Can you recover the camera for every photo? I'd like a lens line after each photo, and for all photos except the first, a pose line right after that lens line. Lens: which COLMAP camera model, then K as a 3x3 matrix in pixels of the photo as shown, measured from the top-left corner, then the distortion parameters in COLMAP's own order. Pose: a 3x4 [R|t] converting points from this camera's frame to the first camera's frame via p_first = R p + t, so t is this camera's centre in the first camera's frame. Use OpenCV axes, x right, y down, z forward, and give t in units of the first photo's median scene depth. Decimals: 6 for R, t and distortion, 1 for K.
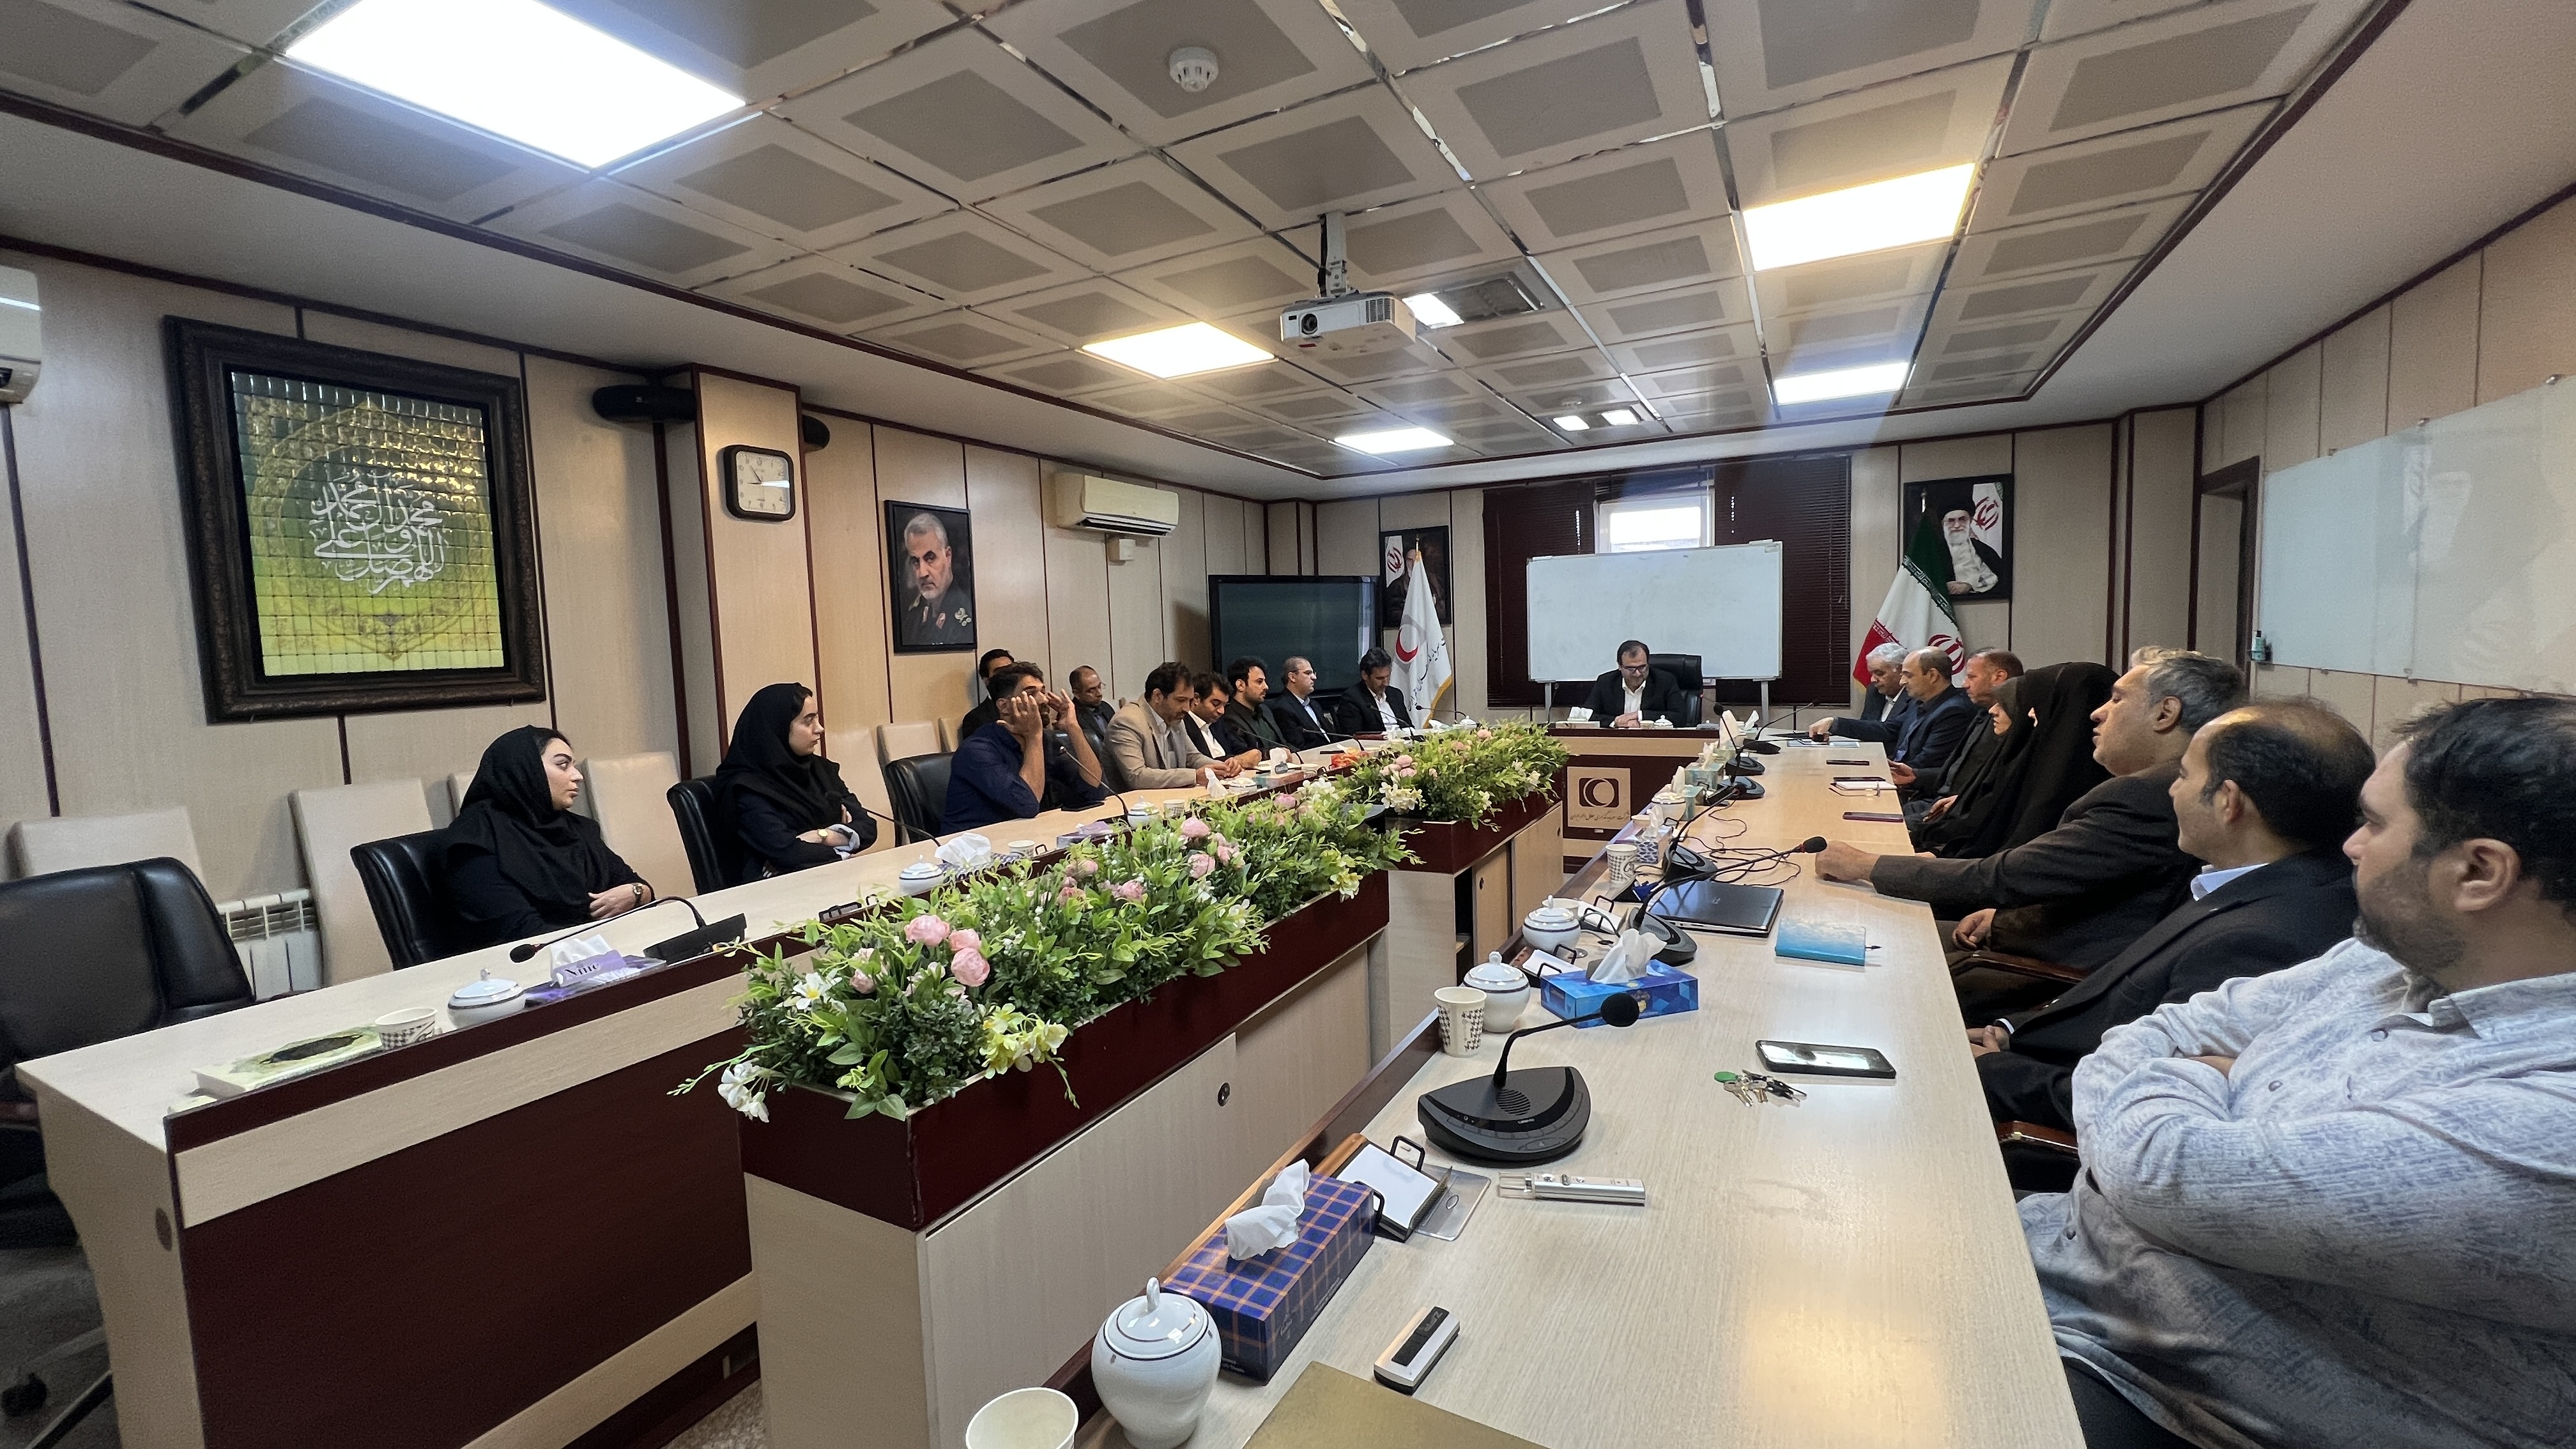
lens RADIAL K [[1034.8, 0, 1290.3], [0, 1034.8, 722.7], [0, 0, 1]] dist [0.002365, 0.000114]
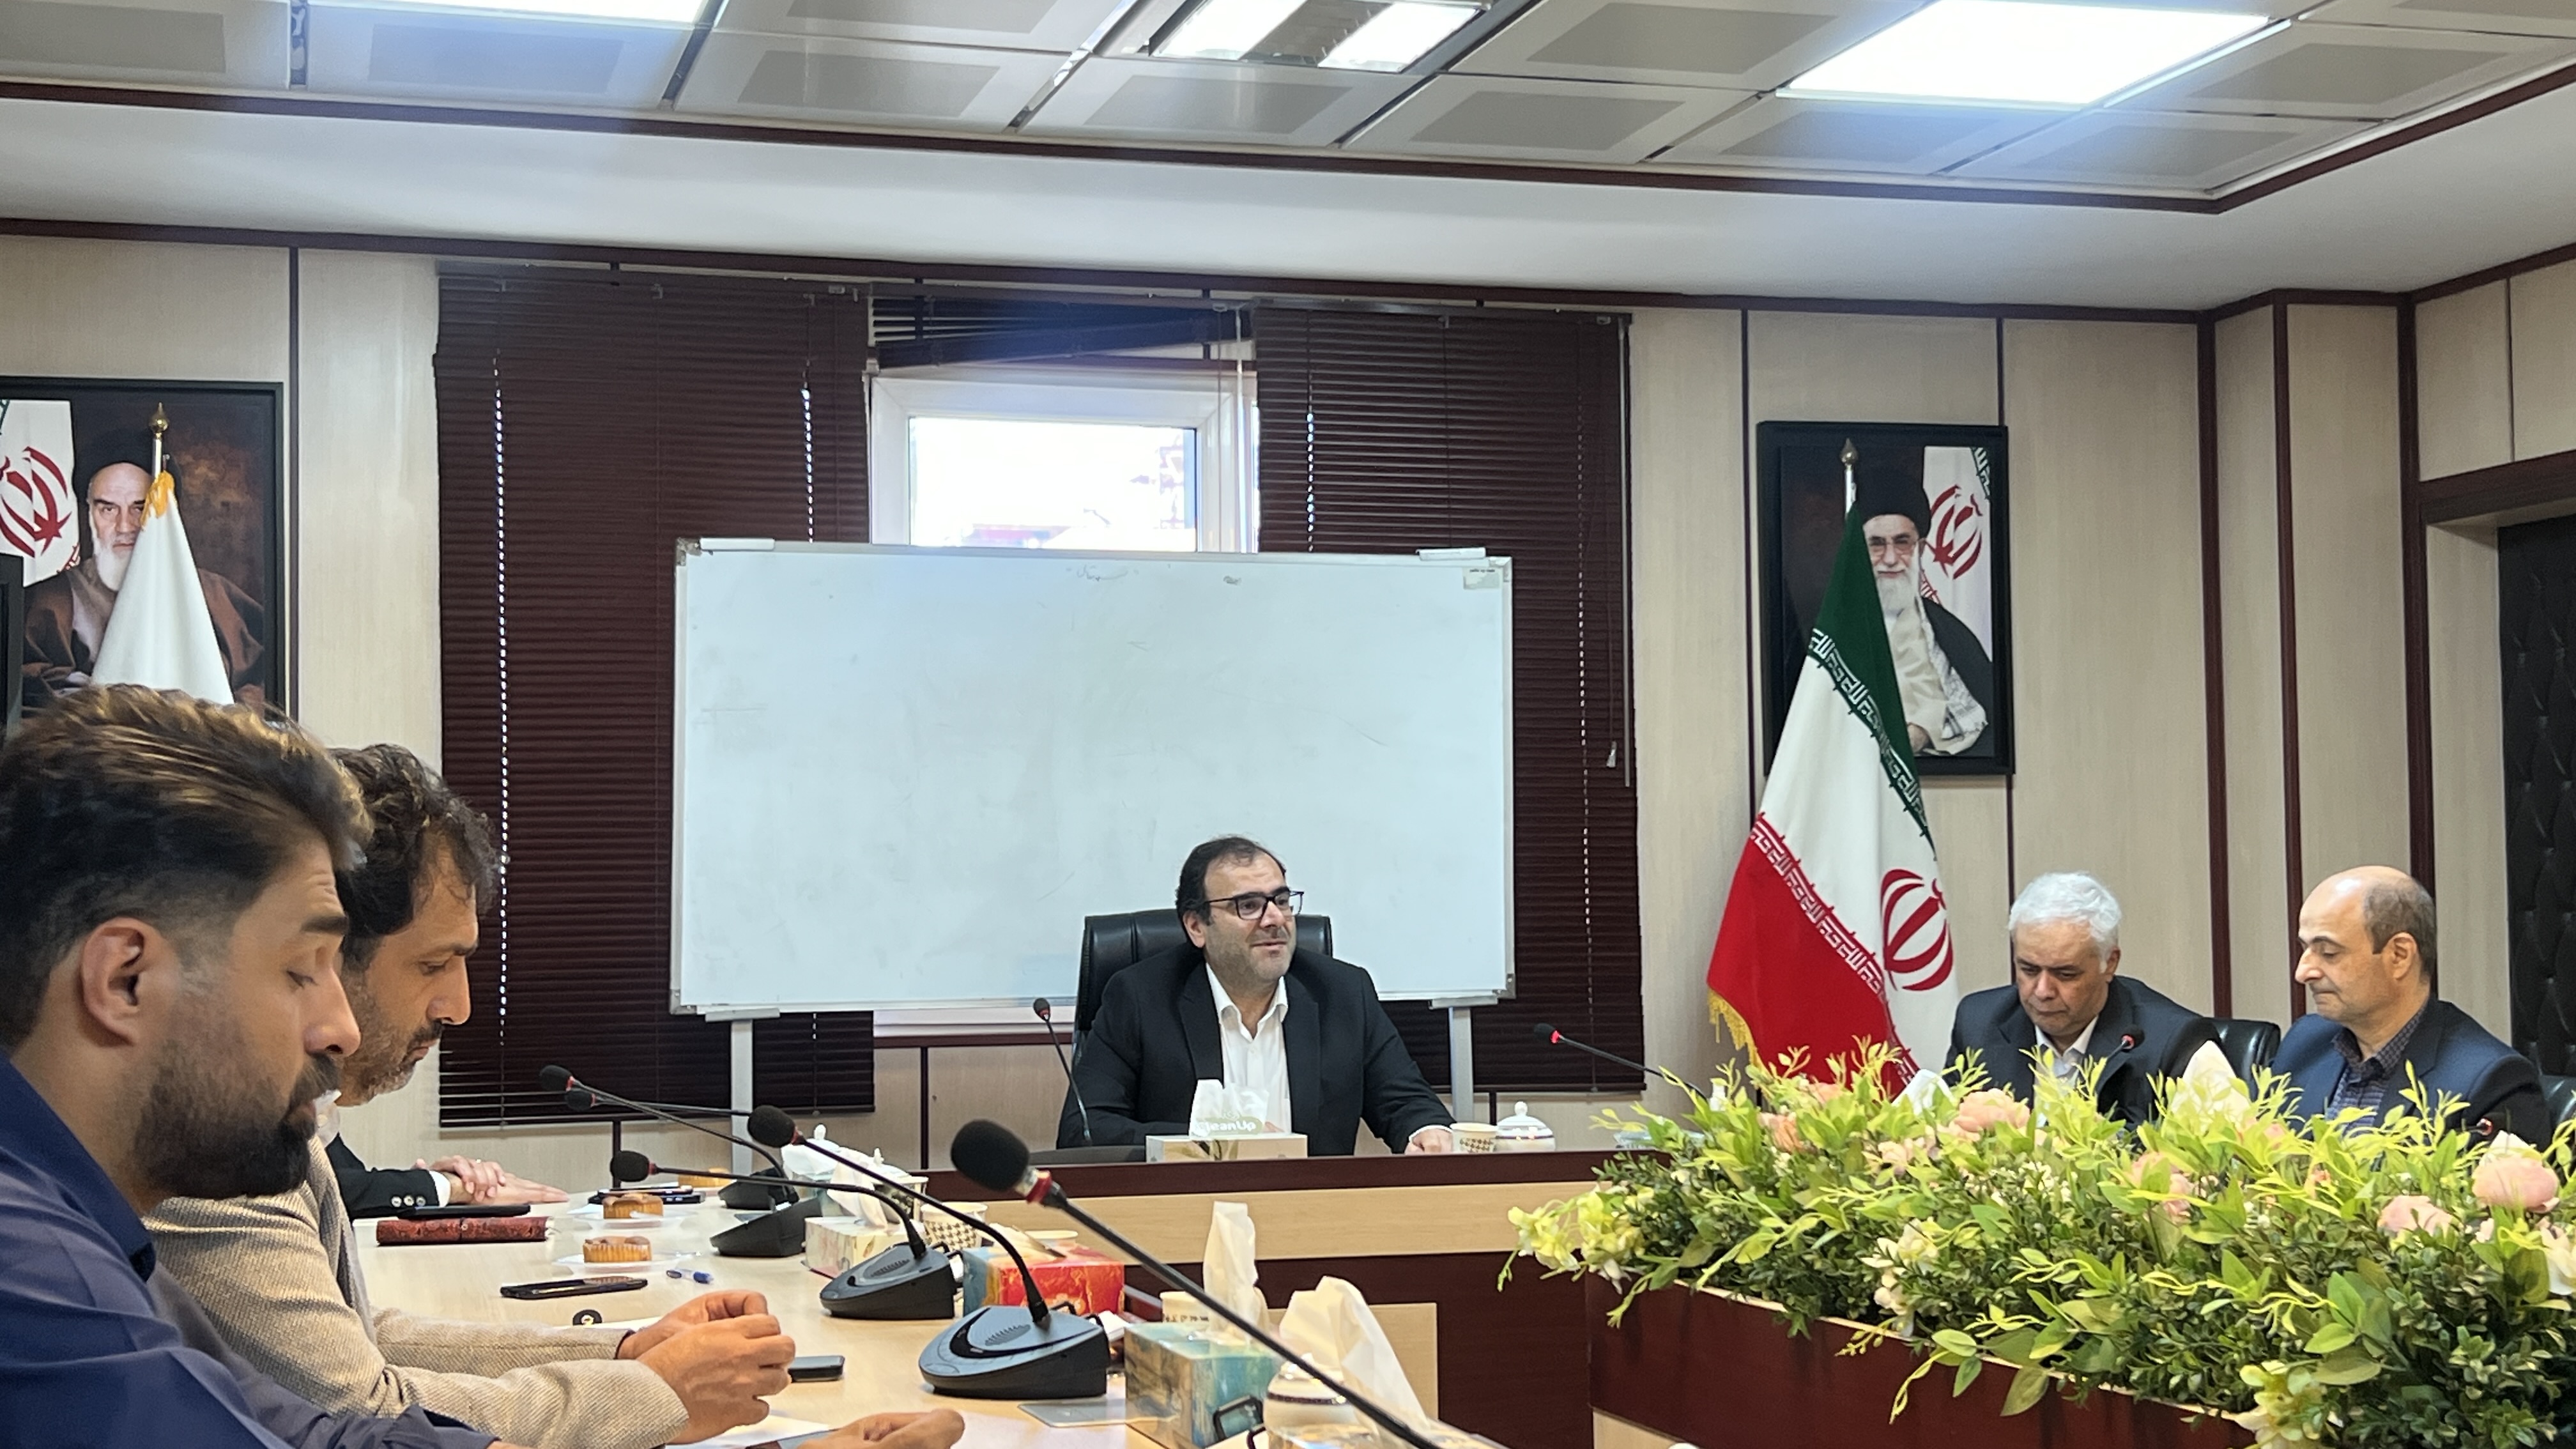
lens RADIAL K [[3484.3, 0, 1283.9], [0, 3484.3, 713.7], [0, 0, 1]] dist [0.151208, 0.000000]
pose [[0.721737, 0.065391, 0.689072, -0.292376], [0.041484, 0.989651, -0.137366, 0.012948], [-0.690923, 0.127728, 0.711555, 0.300294]]
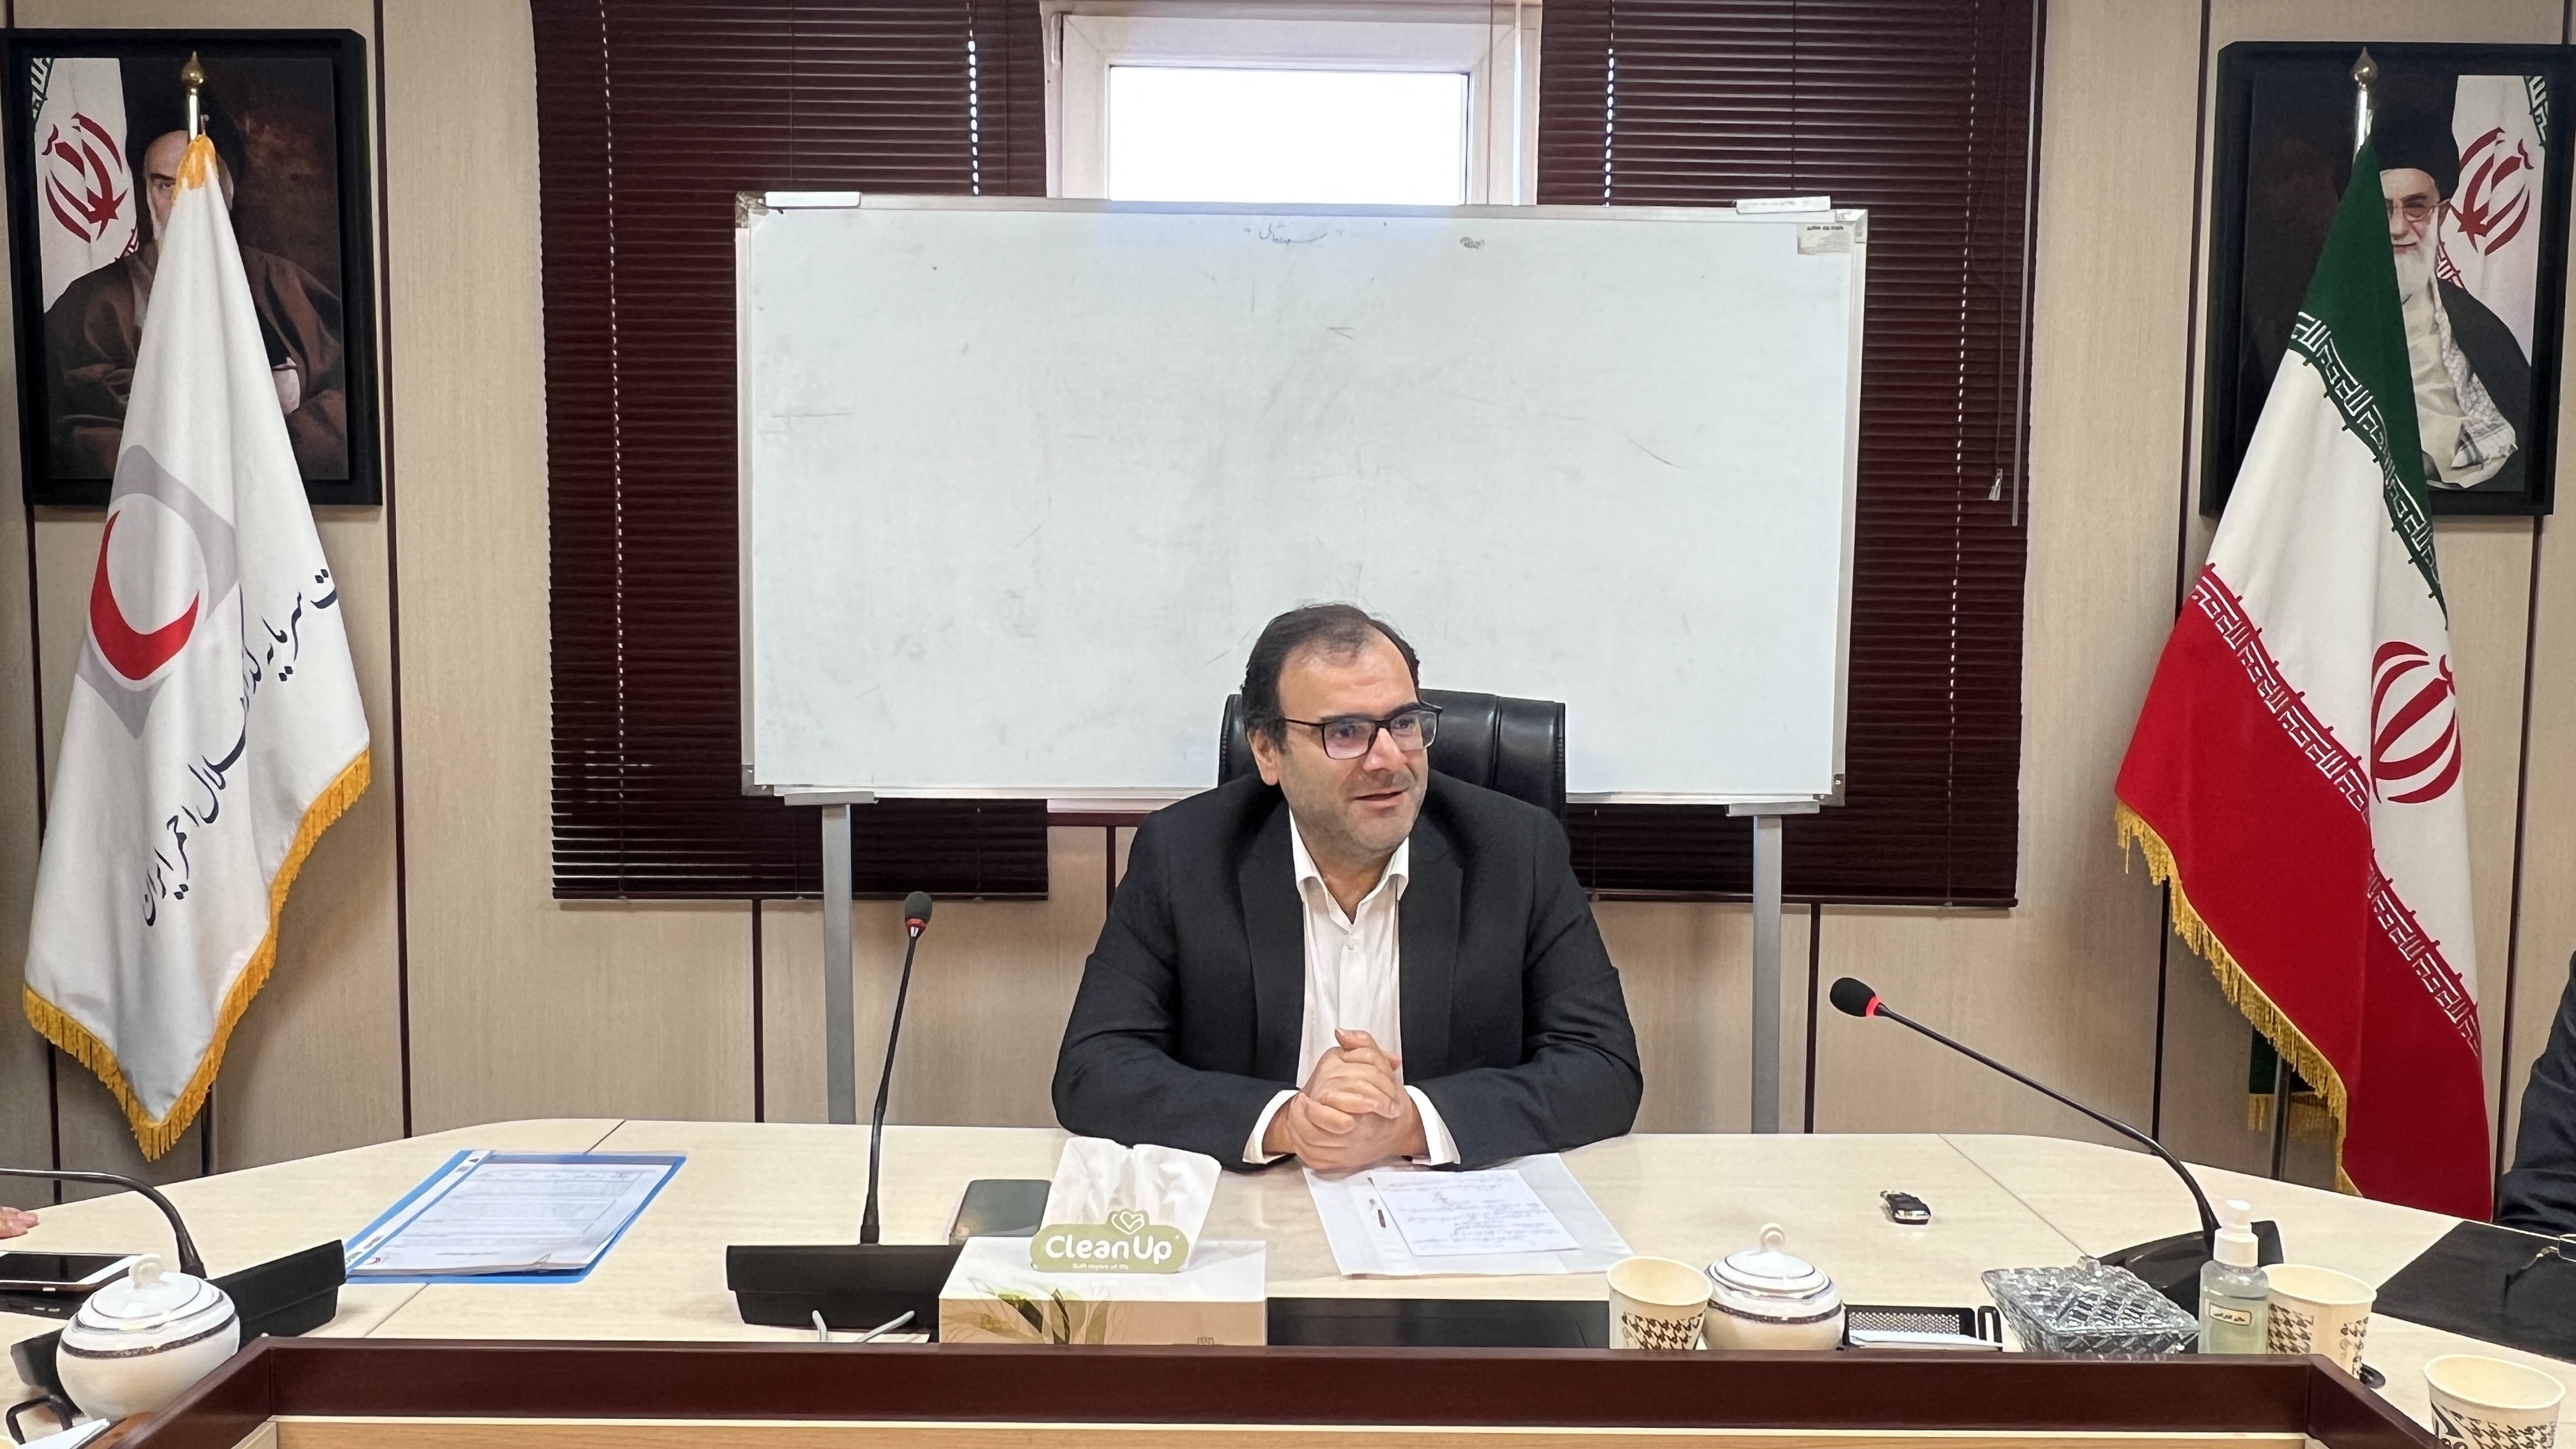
lens RADIAL K [[1845.8, 0, 1270.1], [0, 1845.8, 722.8], [0, 0, 1]] dist [-0.000245, -0.008475]
pose [[0.878312, 0.006499, 0.478043, 0.162391], [-0.001097, 0.999932, -0.011579, -0.056210], [-0.478086, 0.009645, 0.878260, 0.695866]]
